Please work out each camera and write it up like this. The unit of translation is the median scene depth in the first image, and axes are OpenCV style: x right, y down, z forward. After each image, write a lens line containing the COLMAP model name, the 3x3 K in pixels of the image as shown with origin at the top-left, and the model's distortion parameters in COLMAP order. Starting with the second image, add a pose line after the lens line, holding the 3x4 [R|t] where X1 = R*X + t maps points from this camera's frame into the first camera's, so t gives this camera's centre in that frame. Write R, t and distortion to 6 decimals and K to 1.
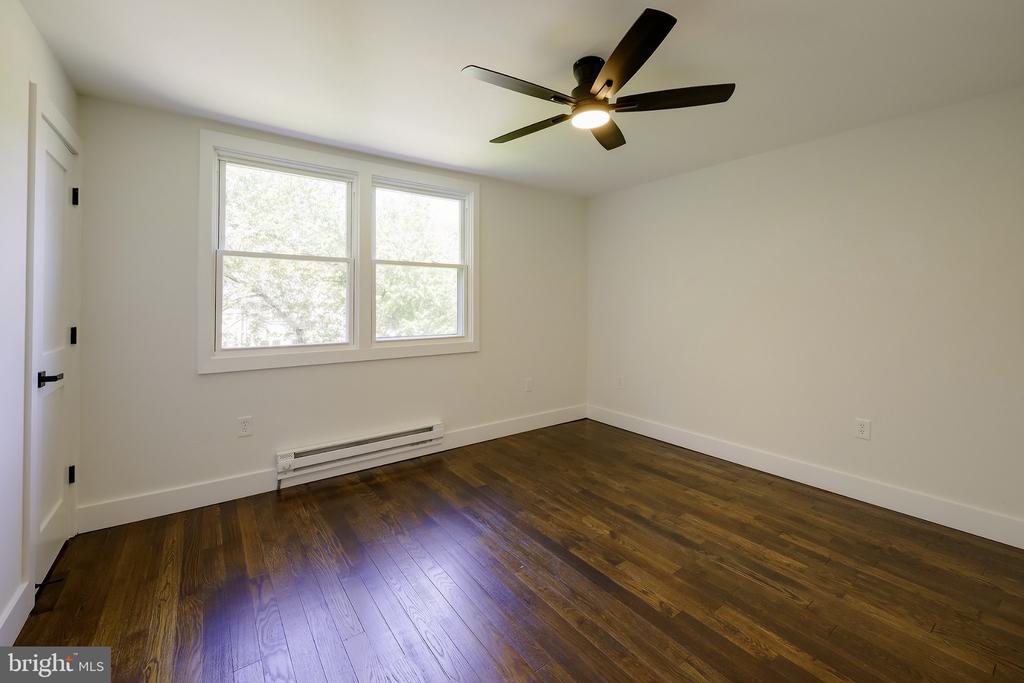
lens RADIAL K [[421.5, 0, 512.8], [0, 421.5, 293.5], [0, 0, 1]] dist [-0.000422, 0.000100]
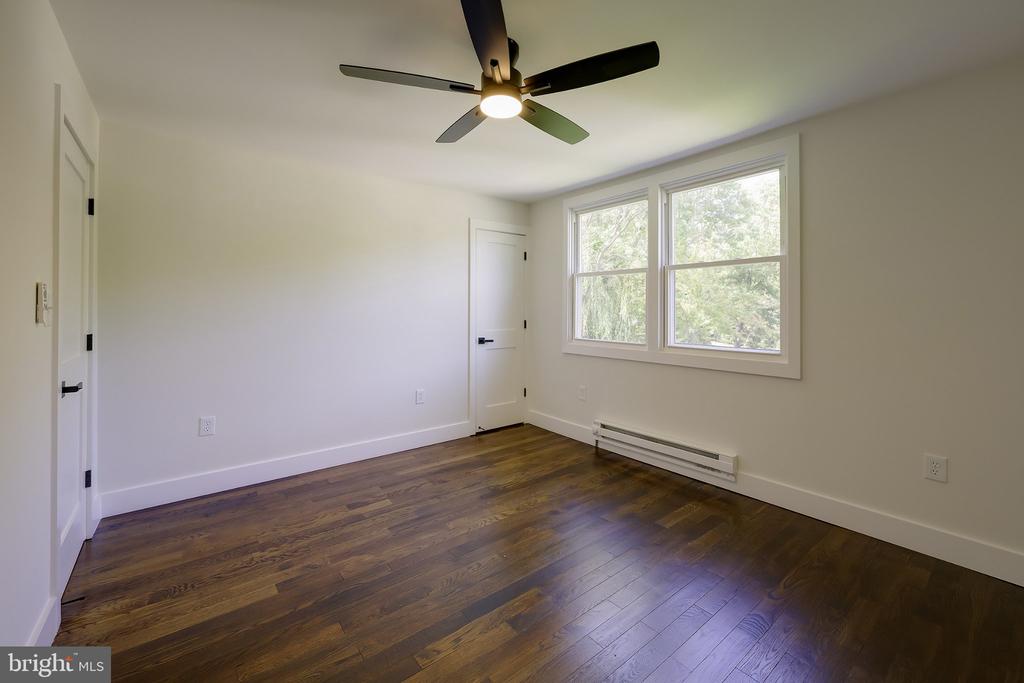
lens RADIAL K [[419.9, 0, 536.8], [0, 419.9, 304.7], [0, 0, 1]] dist [0.002655, 0.000250]
pose [[0.068065, -0.009912, -0.997632, 0.752545], [0.019653, 0.999770, -0.008592, 0.017077], [0.997487, -0.019022, 0.068245, 0.701926]]
